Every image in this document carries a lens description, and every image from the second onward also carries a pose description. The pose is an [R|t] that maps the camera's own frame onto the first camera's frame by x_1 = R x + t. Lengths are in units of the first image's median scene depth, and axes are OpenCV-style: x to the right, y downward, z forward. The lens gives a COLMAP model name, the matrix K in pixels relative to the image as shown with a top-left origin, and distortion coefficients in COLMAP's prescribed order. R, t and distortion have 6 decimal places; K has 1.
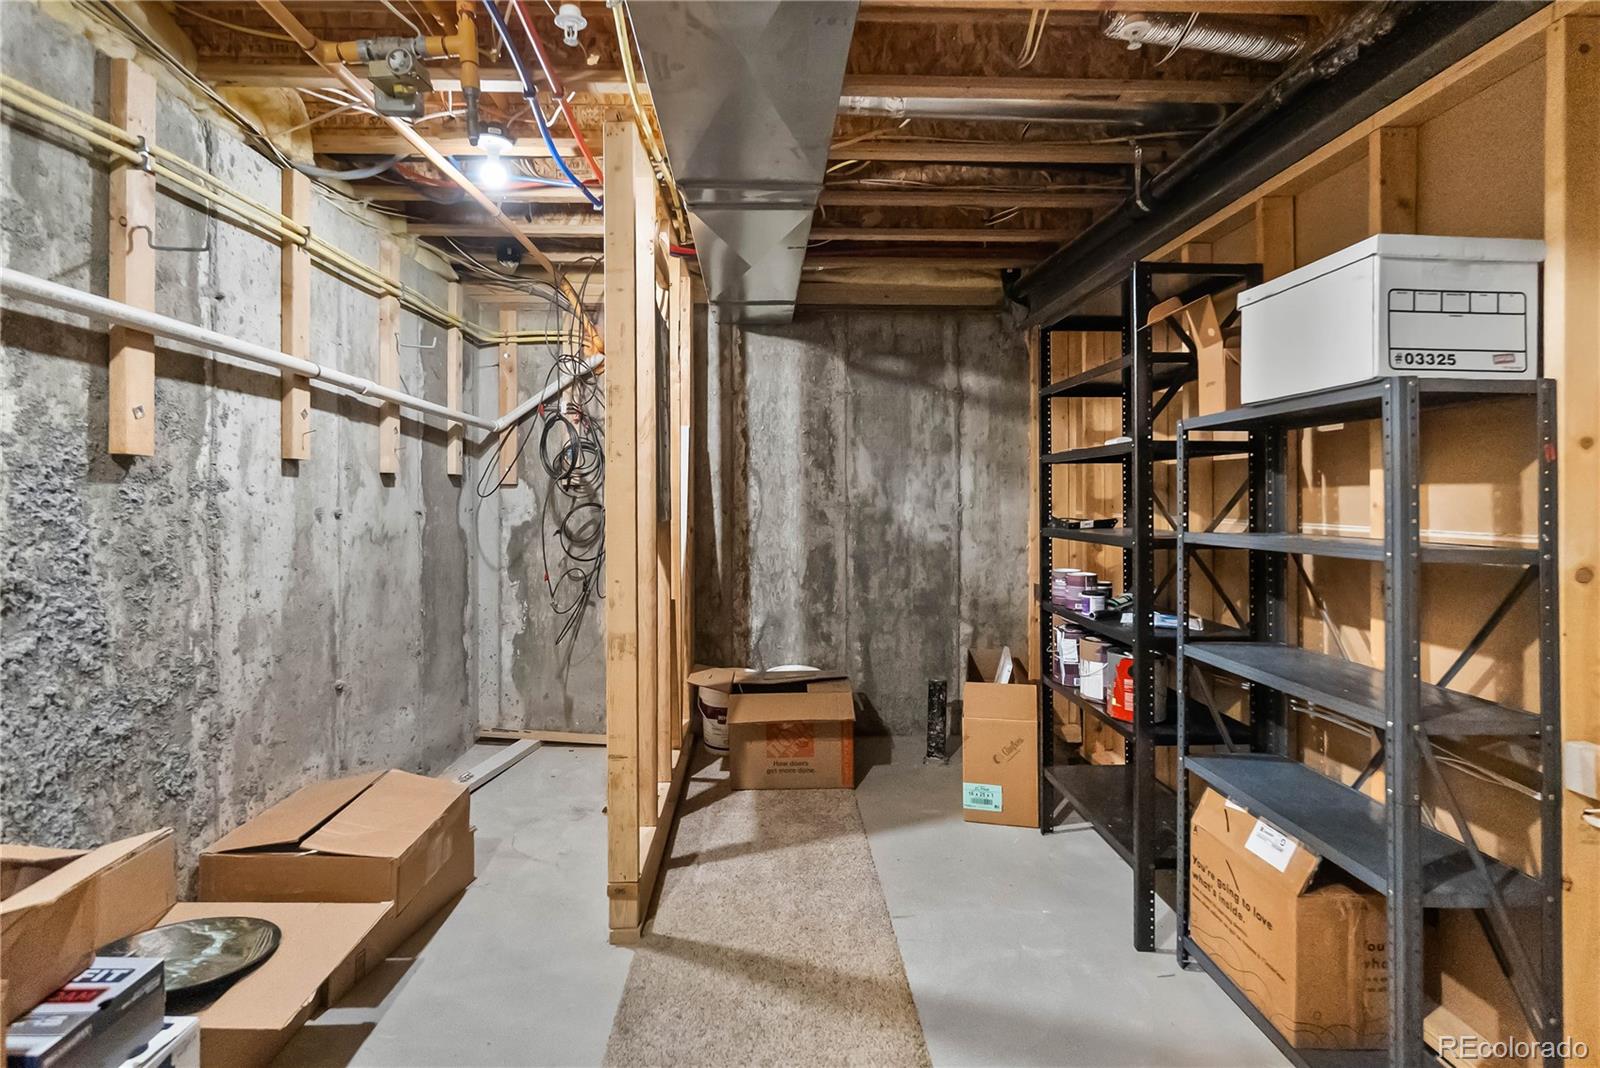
lens RADIAL K [[751.0, 0, 806.1], [0, 751.0, 509.5], [0, 0, 1]] dist [-0.015274, -0.000455]
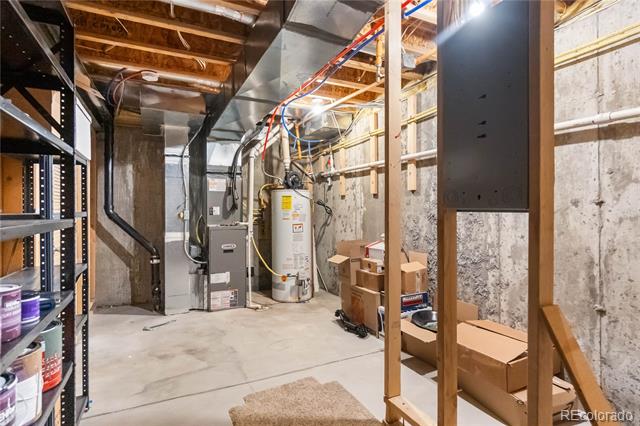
lens RADIAL K [[336.0, 0, 319.7], [0, 336.0, 203.8], [0, 0, 1]] dist [-0.000906, -0.000081]
pose [[-0.925900, 0.005004, -0.377735, 0.214152], [0.006317, 0.999978, -0.002237, 0.007775], [0.377716, -0.004458, -0.925911, 1.511936]]
